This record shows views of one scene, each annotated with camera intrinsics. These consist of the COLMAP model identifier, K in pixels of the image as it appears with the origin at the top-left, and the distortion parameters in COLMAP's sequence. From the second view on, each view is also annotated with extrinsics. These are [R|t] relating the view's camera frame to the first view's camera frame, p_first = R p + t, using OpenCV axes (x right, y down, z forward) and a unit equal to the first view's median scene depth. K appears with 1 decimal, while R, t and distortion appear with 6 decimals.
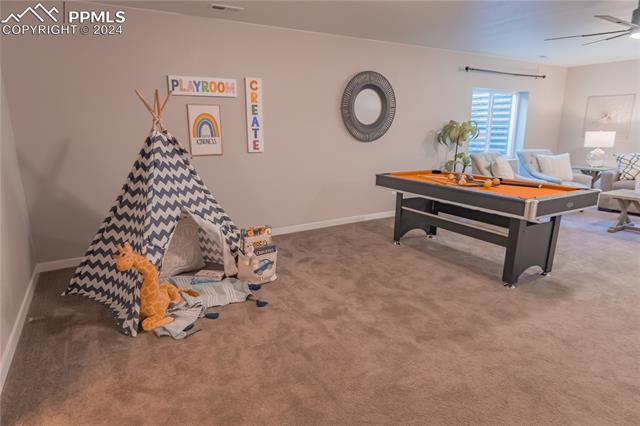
lens RADIAL K [[379.3, 0, 318.9], [0, 379.3, 218.8], [0, 0, 1]] dist [-0.006858, 0.001764]
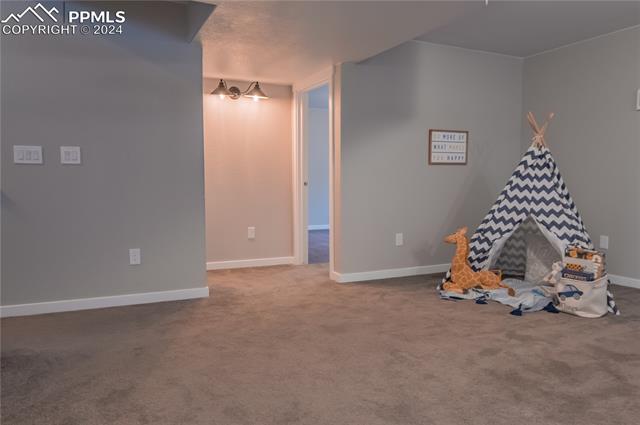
lens RADIAL K [[470.2, 0, 320.0], [0, 470.2, 212.5], [0, 0, 1]] dist [-0.004412, -0.001993]
pose [[-0.092124, 0.065695, -0.993578, 1.049056], [-0.240196, 0.966889, 0.086201, -0.008141], [0.966343, 0.246595, -0.073294, 0.527314]]
